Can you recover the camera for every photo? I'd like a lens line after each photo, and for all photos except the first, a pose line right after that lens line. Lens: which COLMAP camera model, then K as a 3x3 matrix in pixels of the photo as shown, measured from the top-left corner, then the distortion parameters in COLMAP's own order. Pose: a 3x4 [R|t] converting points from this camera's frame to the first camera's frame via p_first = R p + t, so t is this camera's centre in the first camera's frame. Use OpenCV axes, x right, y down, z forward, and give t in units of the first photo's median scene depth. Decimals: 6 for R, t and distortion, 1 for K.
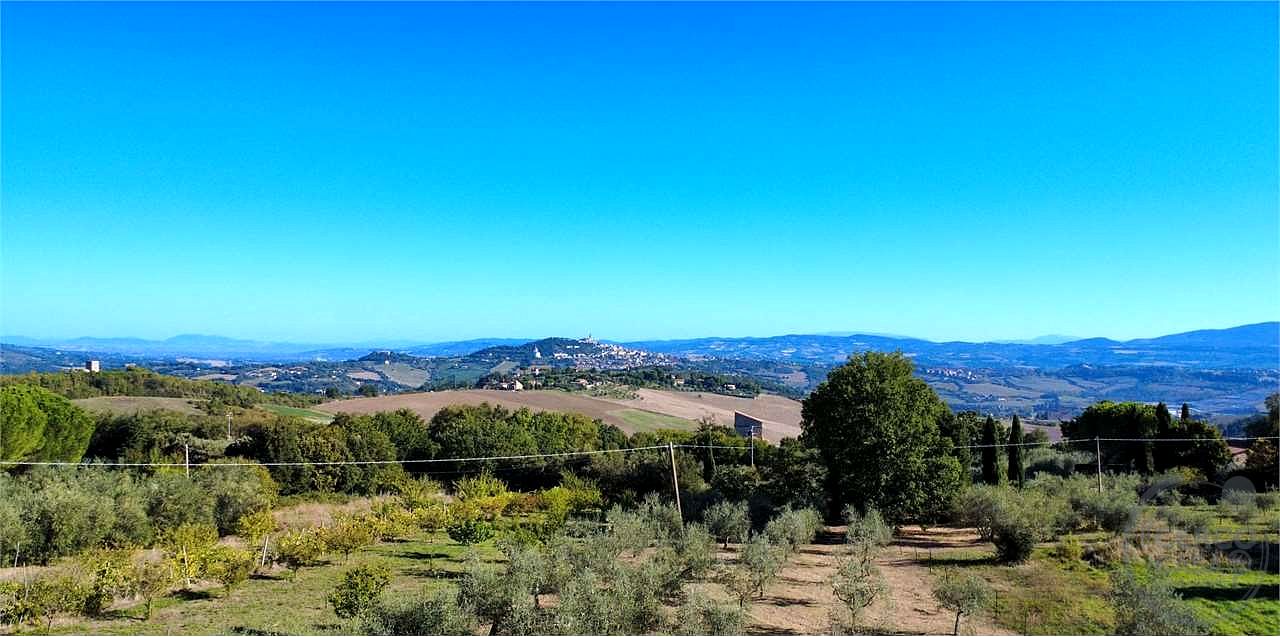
lens RADIAL K [[954.9, 0, 643.4], [0, 954.9, 364.6], [0, 0, 1]] dist [0.003690, -0.003896]
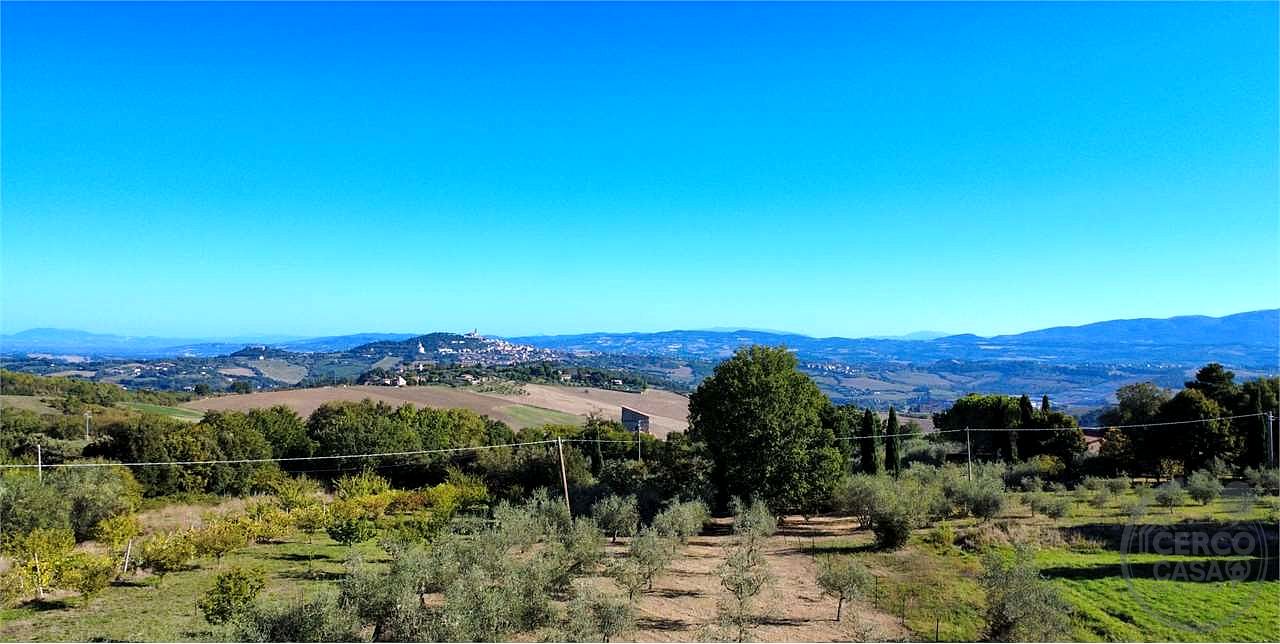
lens RADIAL K [[954.0, 0, 644.1], [0, 954.0, 366.1], [0, 0, 1]] dist [0.002652, -0.004088]
pose [[0.992914, -0.001813, 0.118818, -0.000790], [0.001047, 0.999978, 0.006504, 0.000857], [-0.118827, -0.006333, 0.992895, 0.002747]]
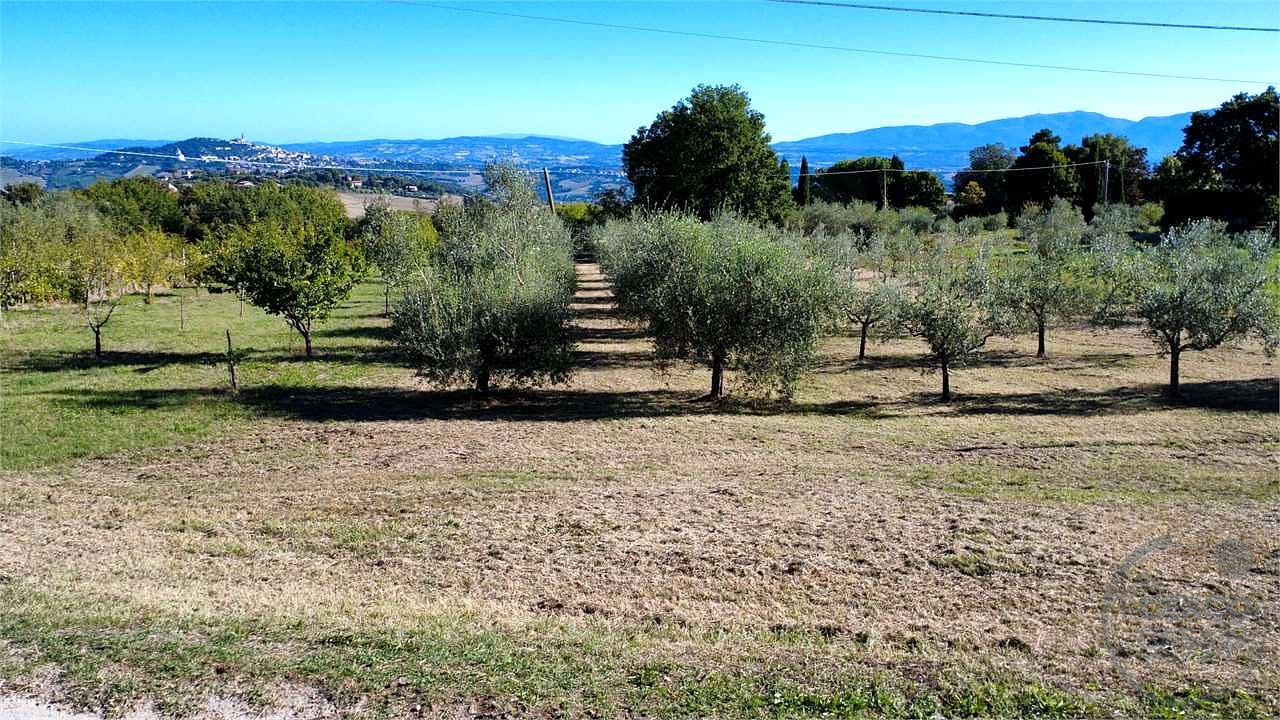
lens RADIAL K [[950.0, 0, 643.4], [0, 950.0, 371.2], [0, 0, 1]] dist [0.005148, -0.007503]
pose [[0.943563, -0.075485, 0.322477, -0.138969], [0.006671, 0.977815, 0.209365, 0.051761], [-0.331127, -0.195398, 0.923133, -0.018187]]
